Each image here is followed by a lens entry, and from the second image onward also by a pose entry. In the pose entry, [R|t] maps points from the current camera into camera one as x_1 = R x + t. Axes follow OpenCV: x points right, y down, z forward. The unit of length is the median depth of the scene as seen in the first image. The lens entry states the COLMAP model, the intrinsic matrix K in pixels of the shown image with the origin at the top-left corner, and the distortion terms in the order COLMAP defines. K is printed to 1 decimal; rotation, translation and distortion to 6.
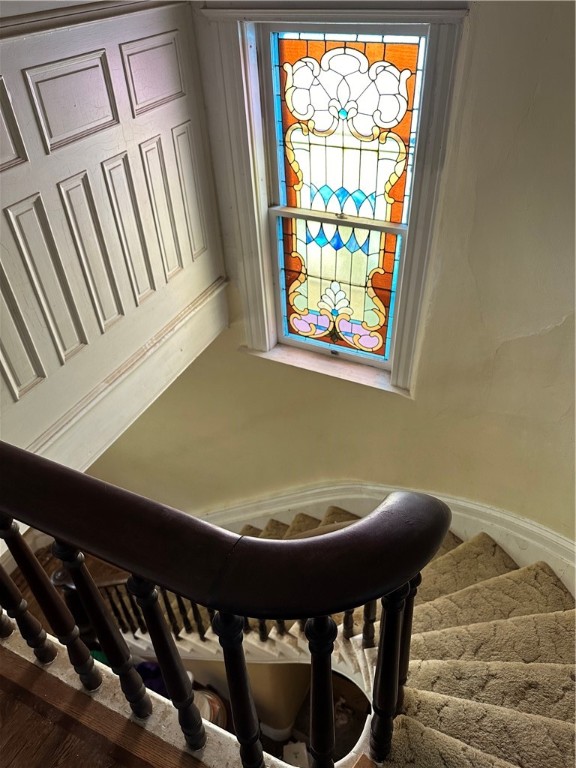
lens RADIAL K [[542.9, 0, 288.0], [0, 542.9, 384.0], [0, 0, 1]] dist [-0.000394, -0.001142]
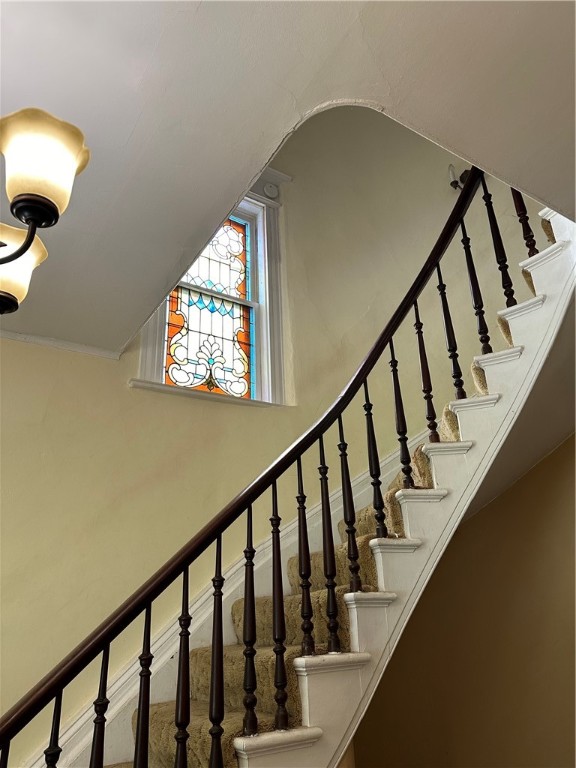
lens RADIAL K [[542.9, 0, 288.0], [0, 542.9, 384.0], [0, 0, 1]] dist [-0.000394, -0.001142]
pose [[0.527960, 0.343220, 0.776825, -0.756826], [0.559115, 0.548036, -0.622131, 0.755184], [-0.639256, 0.762795, 0.097442, 0.833641]]
